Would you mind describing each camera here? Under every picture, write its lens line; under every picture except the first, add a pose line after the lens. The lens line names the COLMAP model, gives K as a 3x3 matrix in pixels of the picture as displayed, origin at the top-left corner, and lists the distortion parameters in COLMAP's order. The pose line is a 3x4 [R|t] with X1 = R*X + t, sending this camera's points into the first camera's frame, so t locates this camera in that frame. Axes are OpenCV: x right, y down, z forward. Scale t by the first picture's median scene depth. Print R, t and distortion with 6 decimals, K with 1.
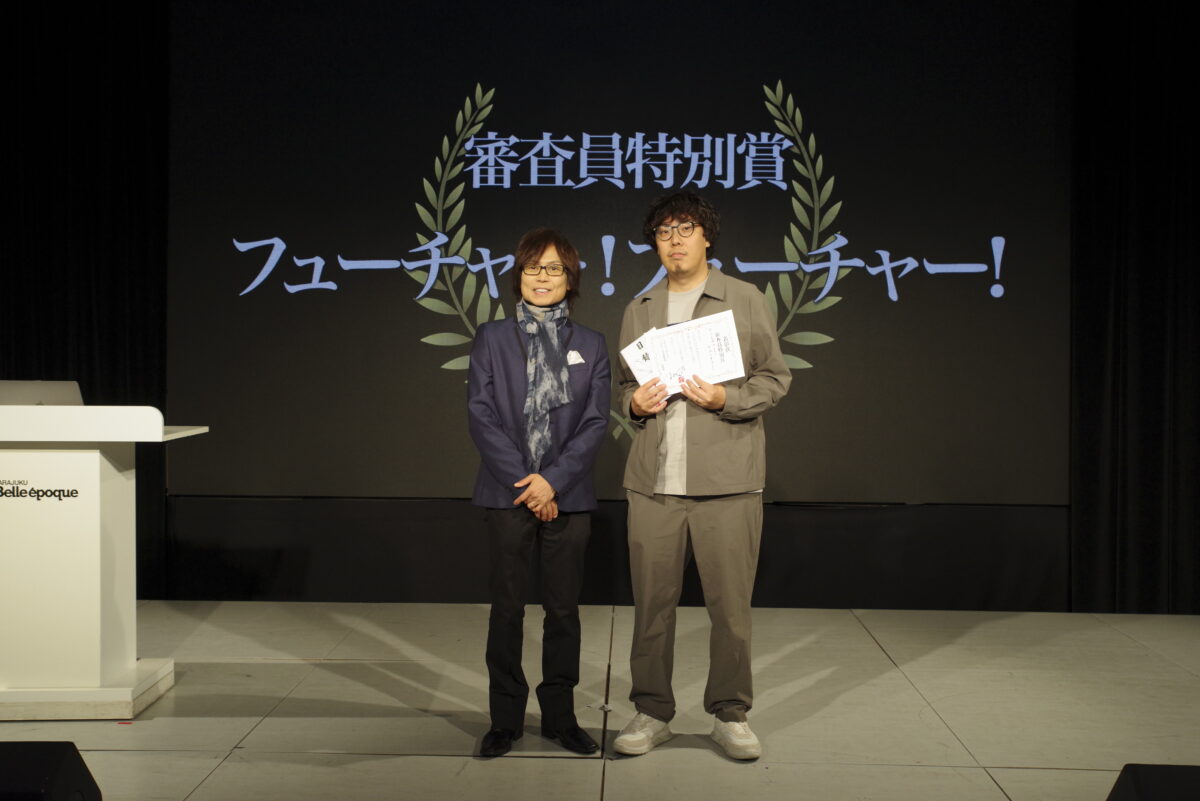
lens RADIAL K [[1297.8, 0, 604.4], [0, 1297.8, 395.0], [0, 0, 1]] dist [0.006361, 0.000000]
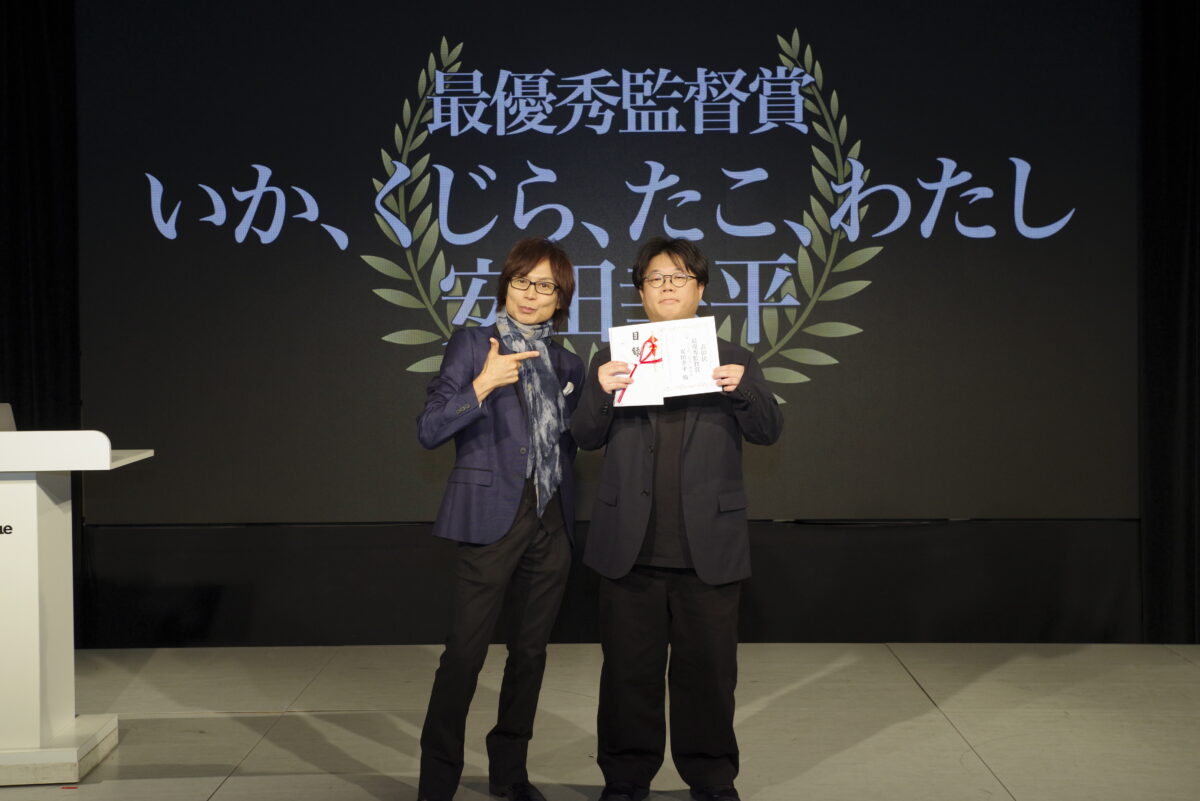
lens RADIAL K [[1679.9, 0, 599.2], [0, 1679.9, 392.4], [0, 0, 1]] dist [0.056369, 0.000000]
pose [[0.999768, -0.016103, 0.014318, -0.014504], [0.015943, 0.999810, 0.011259, -0.017183], [-0.014496, -0.011028, 0.999834, -0.113331]]
